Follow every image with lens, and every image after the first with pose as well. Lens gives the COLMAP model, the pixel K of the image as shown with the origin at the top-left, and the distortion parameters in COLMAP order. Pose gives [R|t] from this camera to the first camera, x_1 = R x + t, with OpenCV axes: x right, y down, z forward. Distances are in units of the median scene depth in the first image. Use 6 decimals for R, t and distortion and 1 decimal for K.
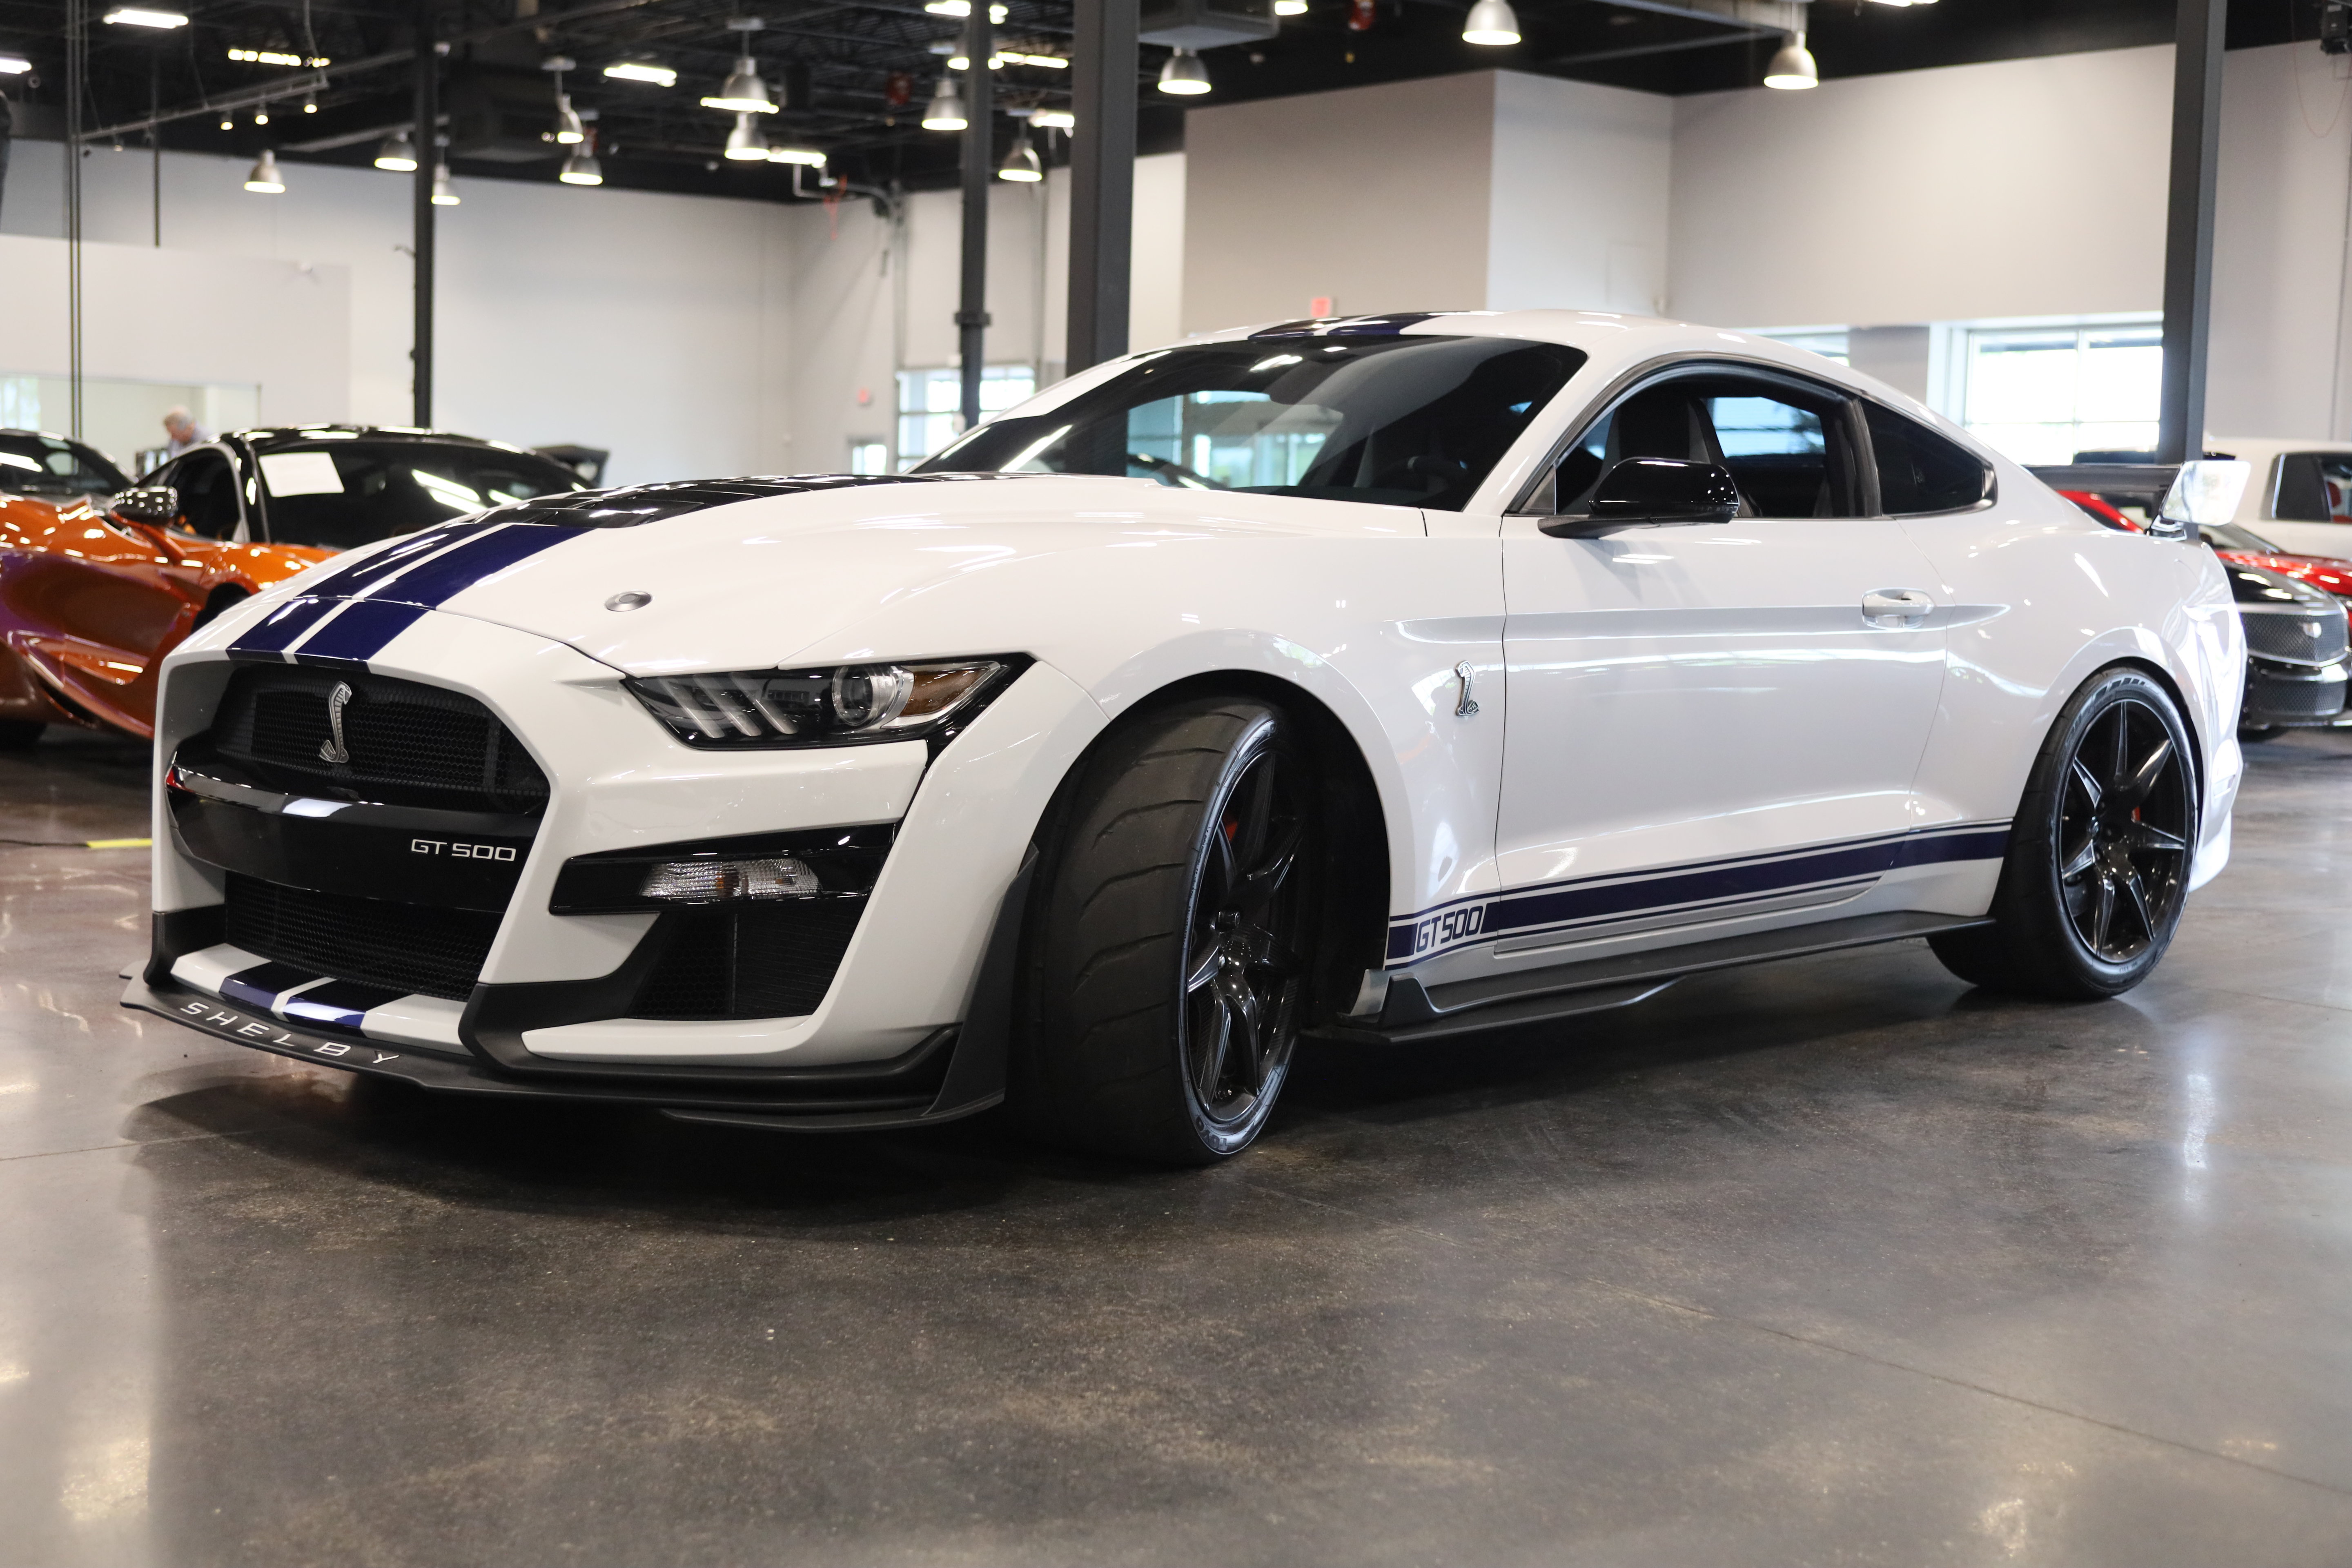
lens RADIAL K [[3055.9, 0, 1175.7], [0, 3055.9, 793.3], [0, 0, 1]] dist [-0.049534, 0.000000]
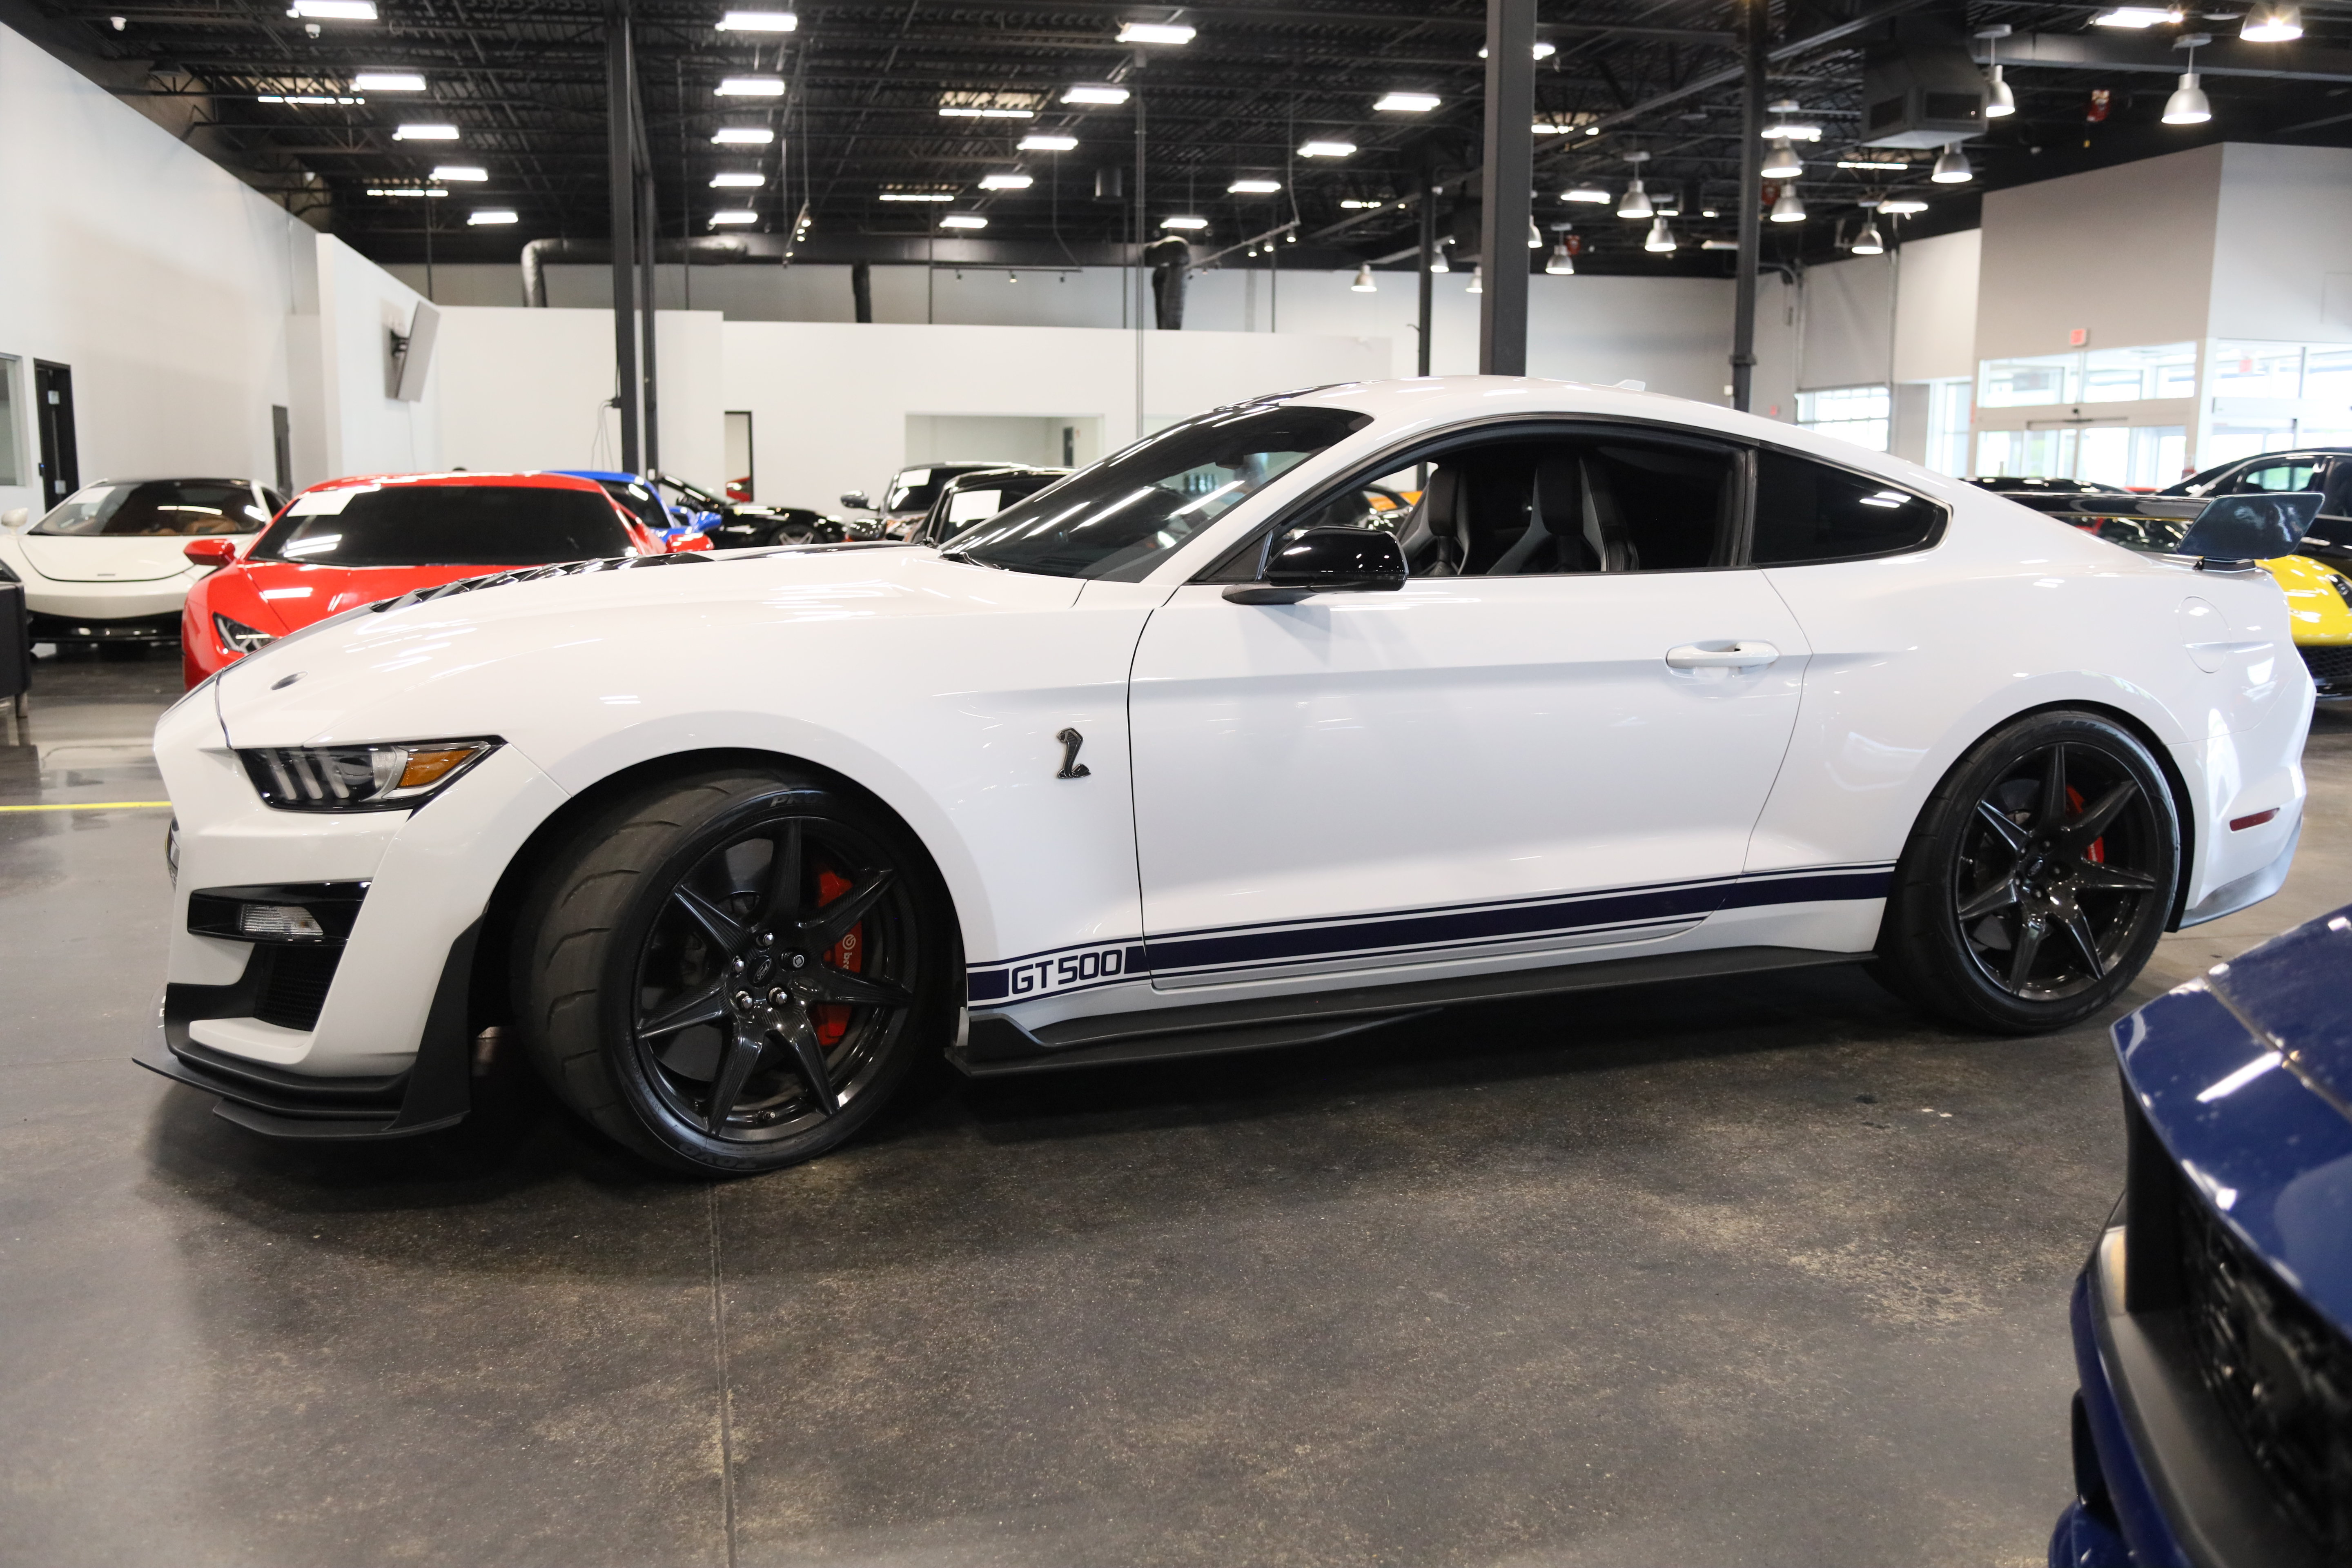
lens RADIAL K [[1964.8, 0, 1171.2], [0, 1964.8, 781.3], [0, 0, 1]] dist [-0.088504, 0.068289]
pose [[0.895716, 0.043328, -0.442510, 0.342299], [-0.017612, 0.997917, 0.062060, -0.053785], [0.444277, -0.047794, 0.894614, 0.313259]]
